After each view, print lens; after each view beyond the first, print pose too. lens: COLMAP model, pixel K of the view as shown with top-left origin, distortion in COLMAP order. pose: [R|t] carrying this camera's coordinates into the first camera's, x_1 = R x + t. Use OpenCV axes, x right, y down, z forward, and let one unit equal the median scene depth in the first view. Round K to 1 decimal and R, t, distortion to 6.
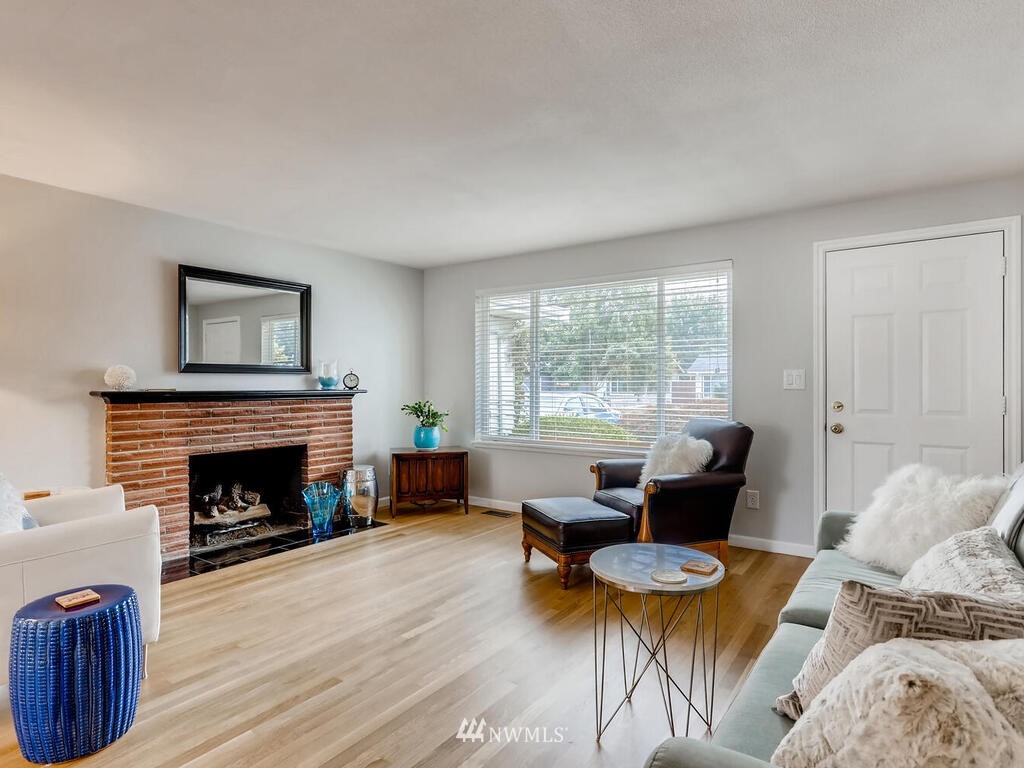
lens RADIAL K [[588.5, 0, 506.4], [0, 588.5, 382.0], [0, 0, 1]] dist [-0.002029, 0.001032]
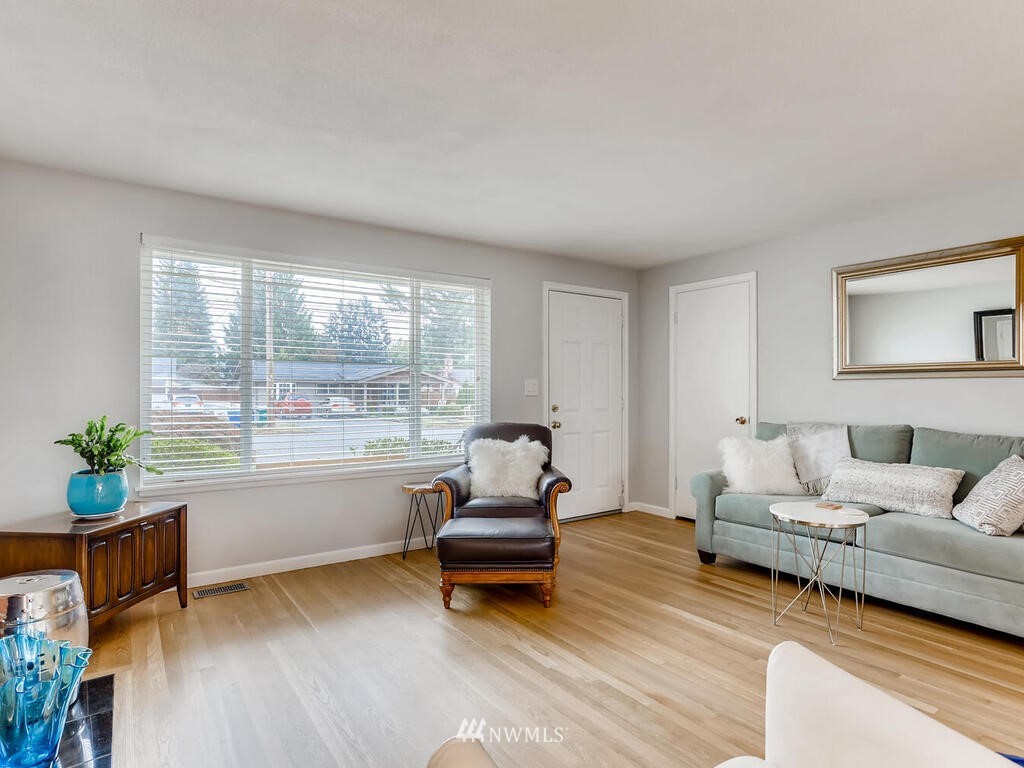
lens RADIAL K [[588.5, 0, 506.4], [0, 588.5, 382.0], [0, 0, 1]] dist [-0.002029, 0.001032]
pose [[0.357740, 0.004049, 0.933813, -0.651193], [0.006464, 0.999956, -0.006813, -0.007814], [-0.933799, 0.008474, 0.357698, 0.571293]]
